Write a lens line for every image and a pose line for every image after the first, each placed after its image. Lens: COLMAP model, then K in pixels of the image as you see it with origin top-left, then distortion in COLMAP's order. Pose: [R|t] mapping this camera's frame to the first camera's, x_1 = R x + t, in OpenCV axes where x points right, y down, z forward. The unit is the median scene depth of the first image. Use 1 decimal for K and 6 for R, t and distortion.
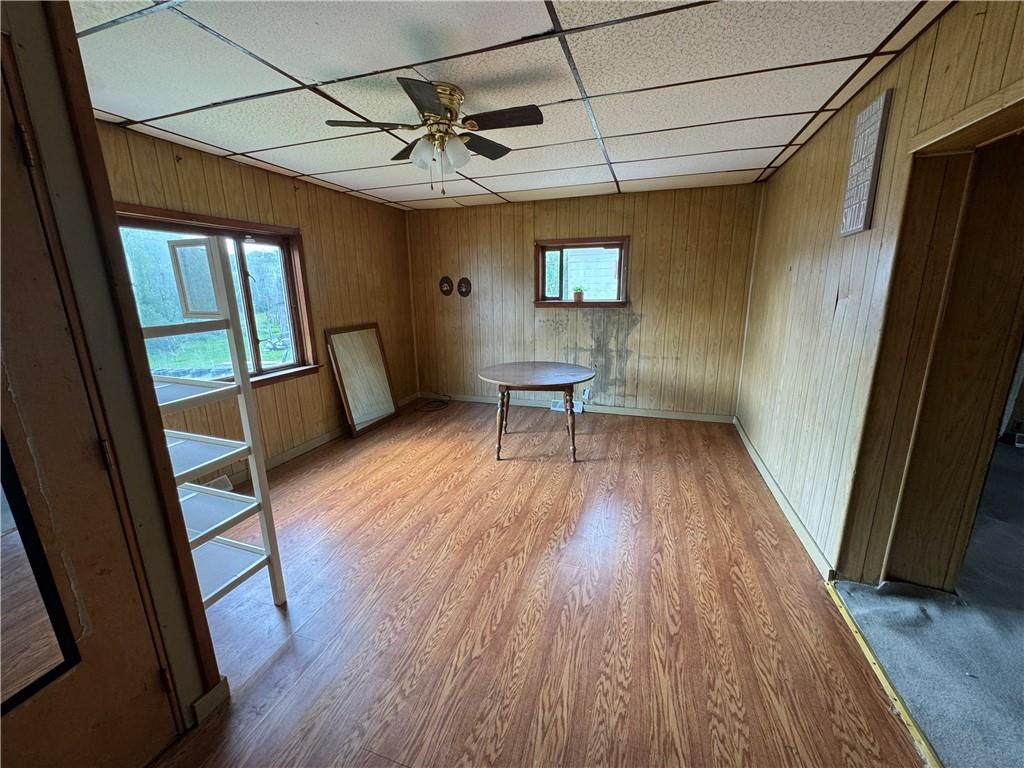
lens RADIAL K [[408.3, 0, 509.2], [0, 408.3, 386.7], [0, 0, 1]] dist [-0.004991, 0.001029]
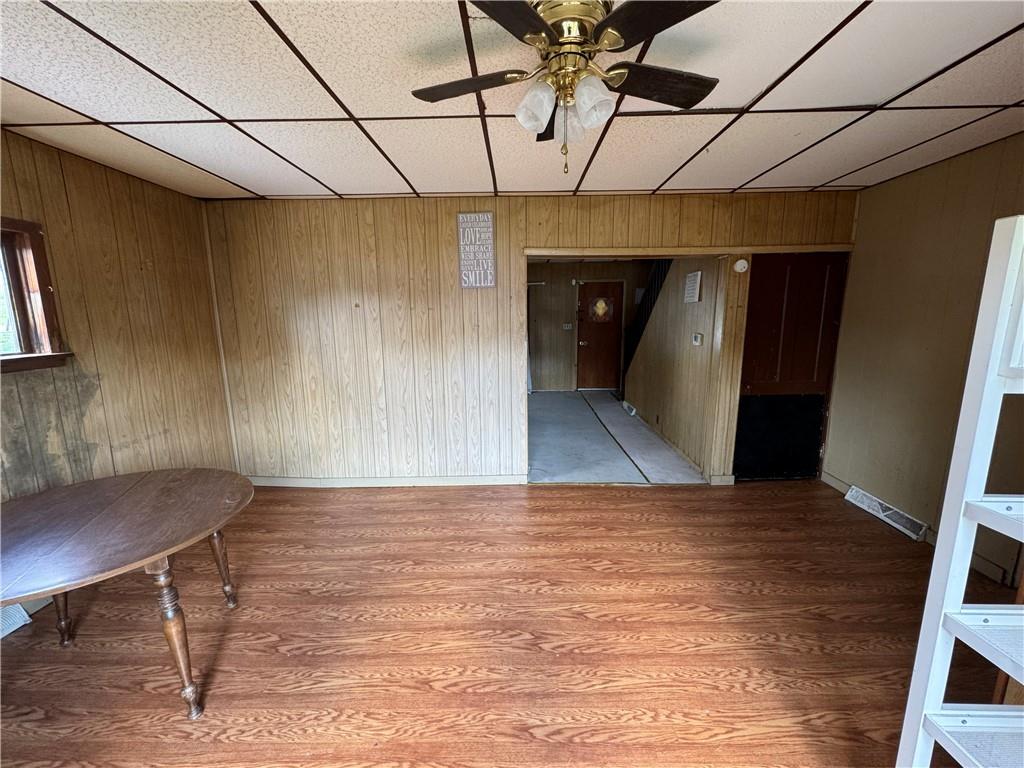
lens RADIAL K [[408.3, 0, 514.8], [0, 408.3, 384.9], [0, 0, 1]] dist [-0.004991, 0.001029]
pose [[-0.315884, -0.145866, 0.937518, -0.457003], [0.238066, 0.944316, 0.227137, -0.193065], [-0.918445, 0.294940, -0.263568, 0.792001]]
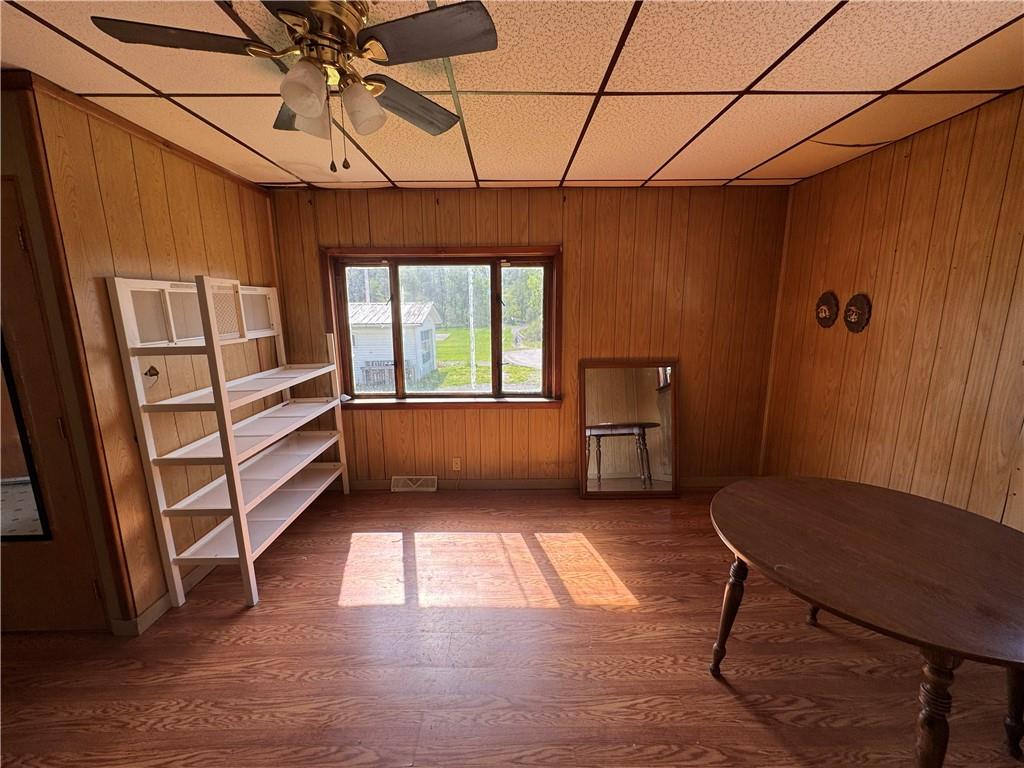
lens RADIAL K [[408.3, 0, 513.9], [0, 408.3, 385.3], [0, 0, 1]] dist [-0.004991, 0.001029]
pose [[0.330704, 0.190116, -0.924387, 0.315910], [-0.221056, 0.967854, 0.119972, -0.178812], [0.917480, 0.164666, 0.362100, 0.642398]]
